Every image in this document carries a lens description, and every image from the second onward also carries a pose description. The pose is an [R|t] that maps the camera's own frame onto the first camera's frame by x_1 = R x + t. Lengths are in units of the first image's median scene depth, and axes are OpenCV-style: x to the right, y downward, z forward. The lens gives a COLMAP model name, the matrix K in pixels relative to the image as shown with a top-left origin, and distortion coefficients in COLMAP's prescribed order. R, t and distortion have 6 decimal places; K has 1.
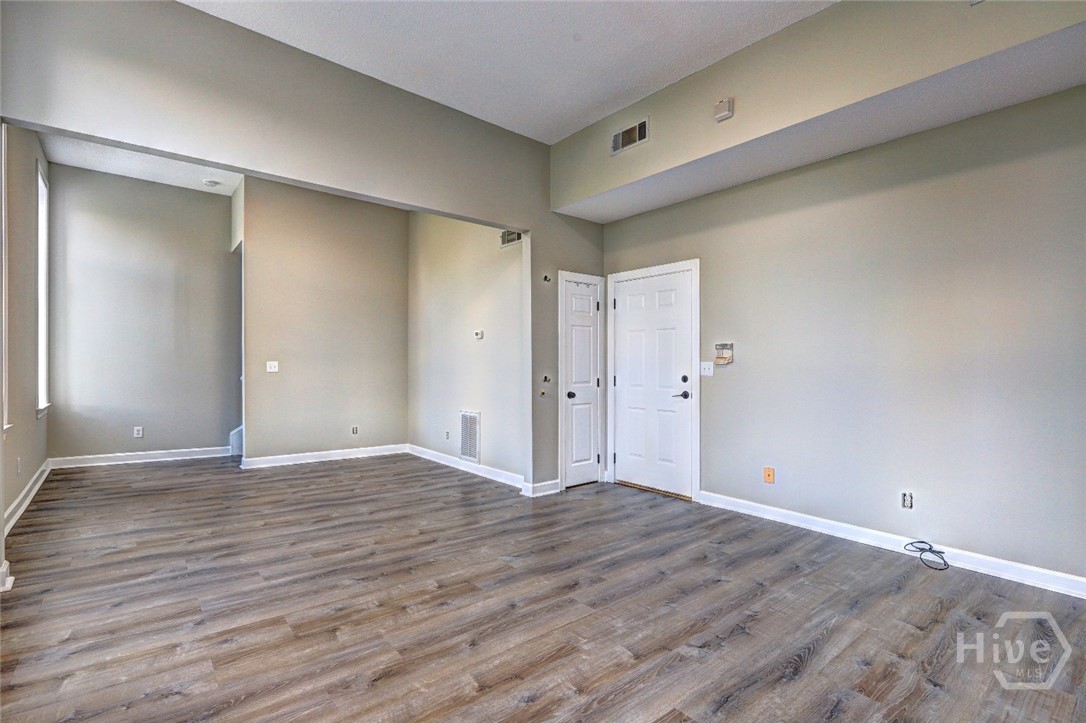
lens RADIAL K [[512.5, 0, 539.9], [0, 512.5, 364.0], [0, 0, 1]] dist [0.000083, 0.000302]
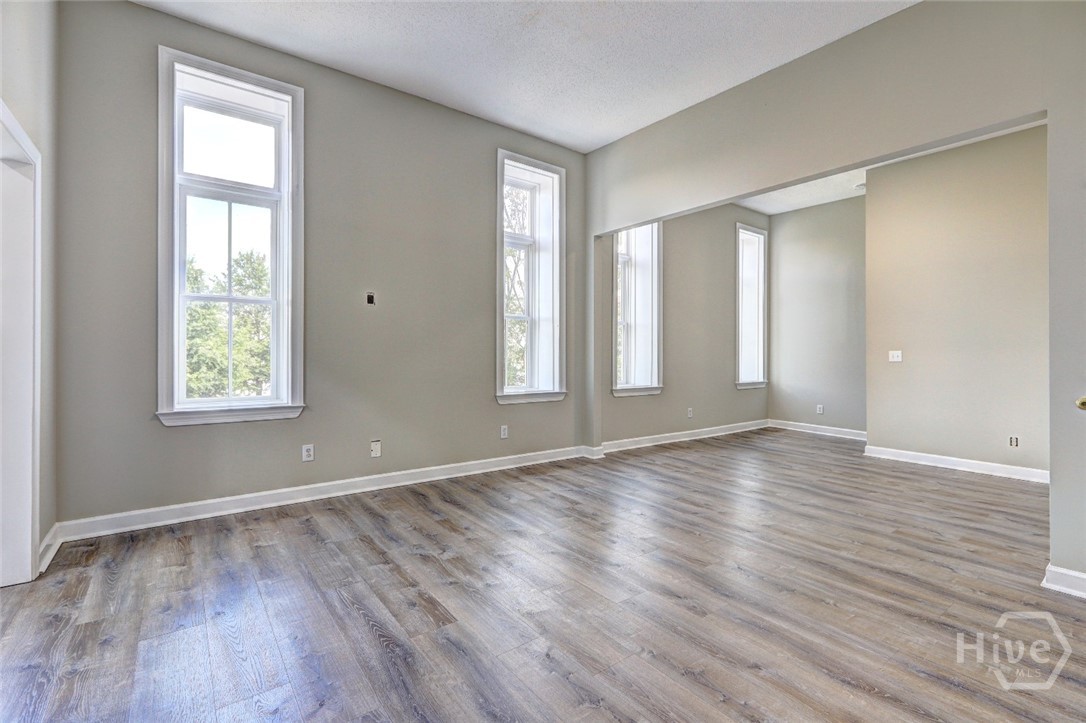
lens RADIAL K [[484.7, 0, 532.0], [0, 484.7, 358.1], [0, 0, 1]] dist [-0.002333, 0.000294]
pose [[-0.054037, 0.001438, -0.998538, 0.863532], [-0.002590, 0.999995, 0.001580, 0.017997], [0.998536, 0.002672, -0.054033, 0.749863]]
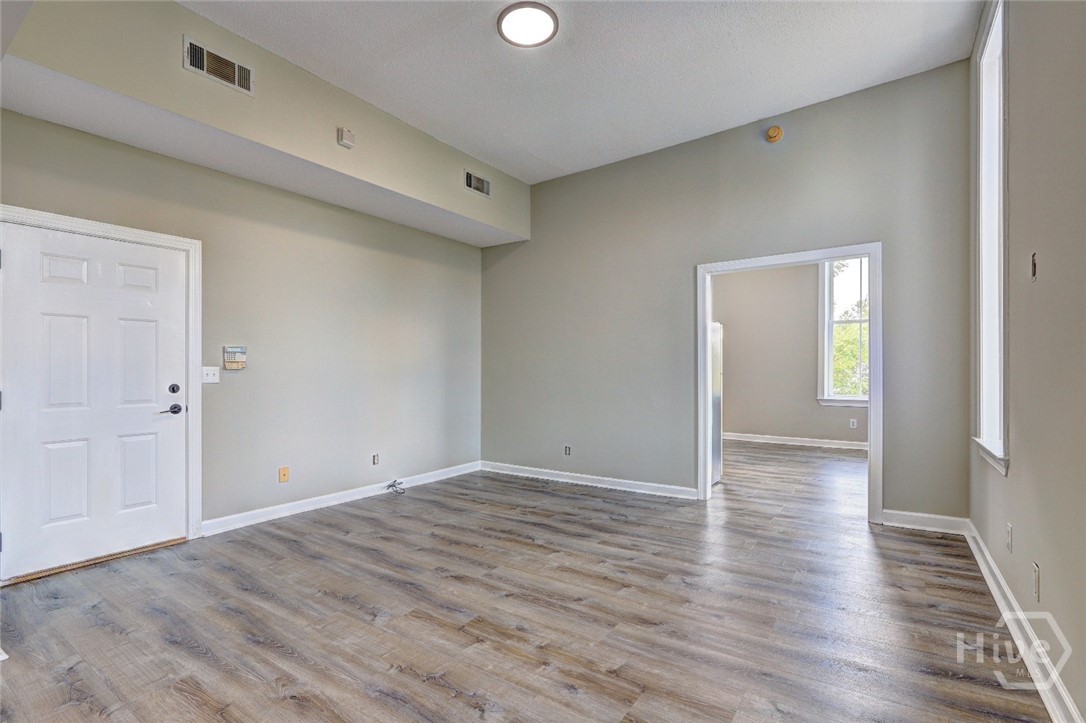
lens RADIAL K [[500.7, 0, 540.7], [0, 500.7, 367.9], [0, 0, 1]] dist [0.000291, 0.000168]
pose [[-0.279612, 0.000710, 0.960113, -0.926778], [-0.001454, 0.999998, -0.001163, -0.002894], [-0.960112, -0.001721, -0.279610, 1.055695]]
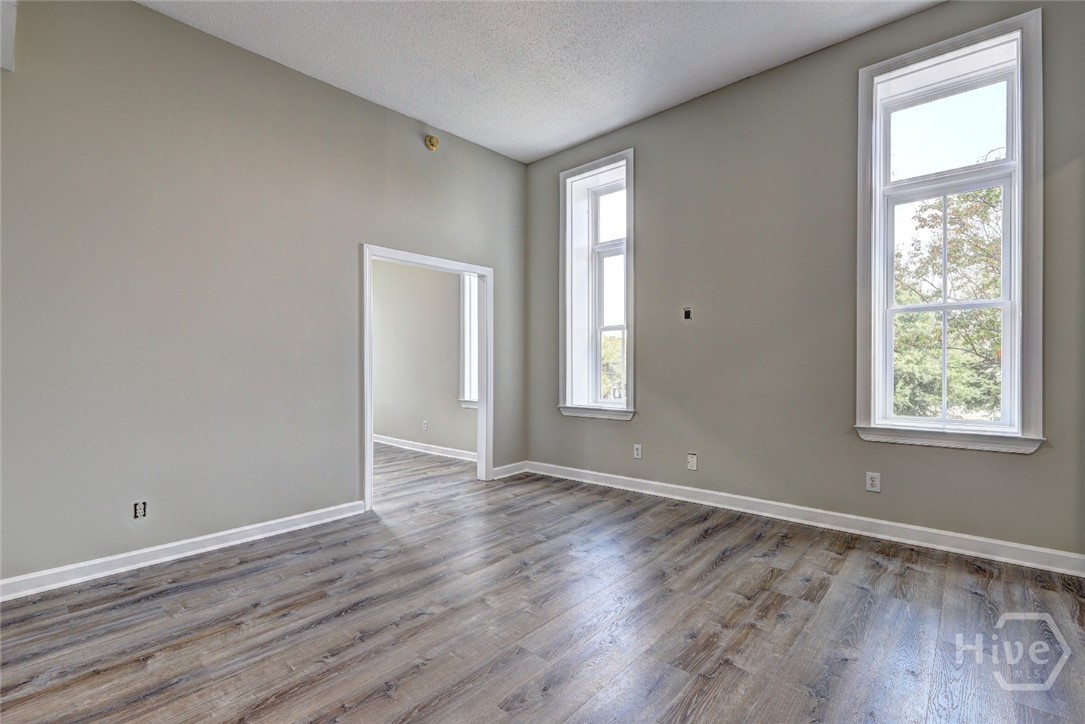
lens RADIAL K [[496.1, 0, 542.5], [0, 496.1, 362.0], [0, 0, 1]] dist [0.038313, -0.000249]
pose [[-0.987407, -0.005244, -0.158115, 0.171077], [-0.002869, 0.999880, -0.015249, 0.017070], [0.158176, -0.014604, -0.987303, 1.569837]]
